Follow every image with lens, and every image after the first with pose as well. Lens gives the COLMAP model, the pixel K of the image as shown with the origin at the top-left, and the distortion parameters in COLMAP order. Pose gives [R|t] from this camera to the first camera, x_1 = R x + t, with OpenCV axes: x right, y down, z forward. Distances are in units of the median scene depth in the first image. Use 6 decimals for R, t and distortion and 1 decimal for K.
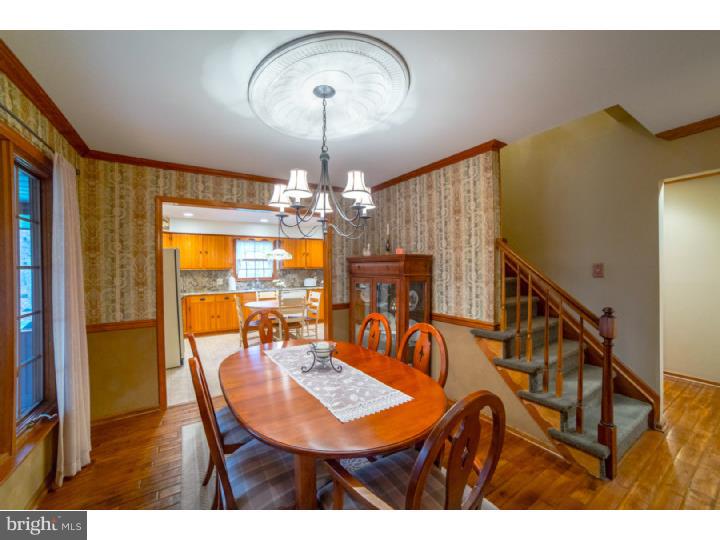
lens RADIAL K [[289.9, 0, 360.0], [0, 289.9, 270.0], [0, 0, 1]] dist [-0.052859, 0.000250]
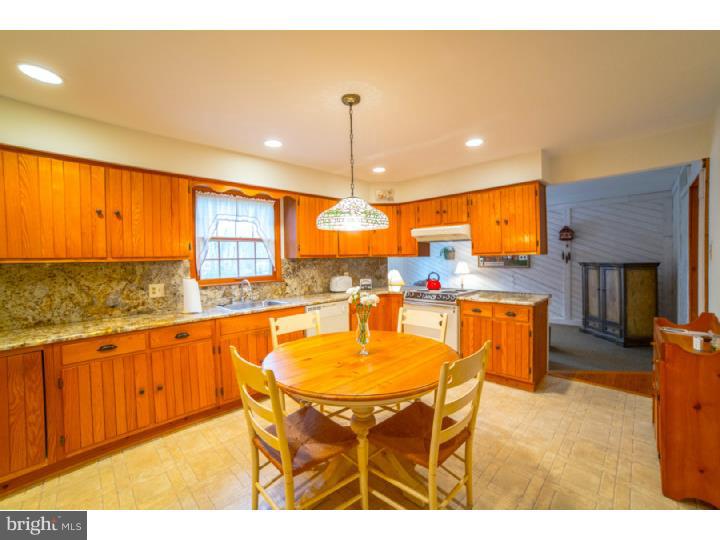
lens RADIAL K [[302.8, 0, 361.6], [0, 302.8, 262.0], [0, 0, 1]] dist [-0.022007, 0.000086]
pose [[0.980208, -0.010627, 0.197683, -0.403587], [0.008929, 0.999915, 0.009480, -0.001893], [-0.197767, -0.007527, 0.980220, 0.736805]]
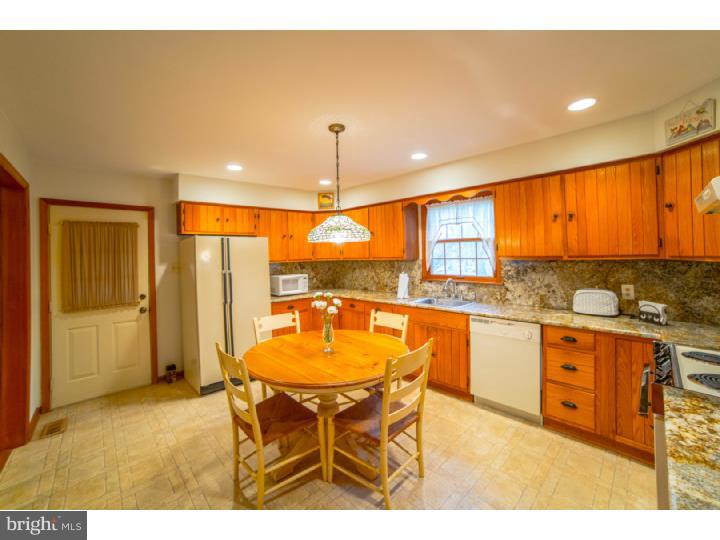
lens RADIAL K [[297.7, 0, 362.6], [0, 297.7, 252.4], [0, 0, 1]] dist [-0.061268, 0.000029]
pose [[0.199988, -0.000708, -0.979798, 0.154297], [0.010851, 0.999940, 0.001492, -0.025427], [0.979738, -0.010930, 0.199983, 1.114151]]
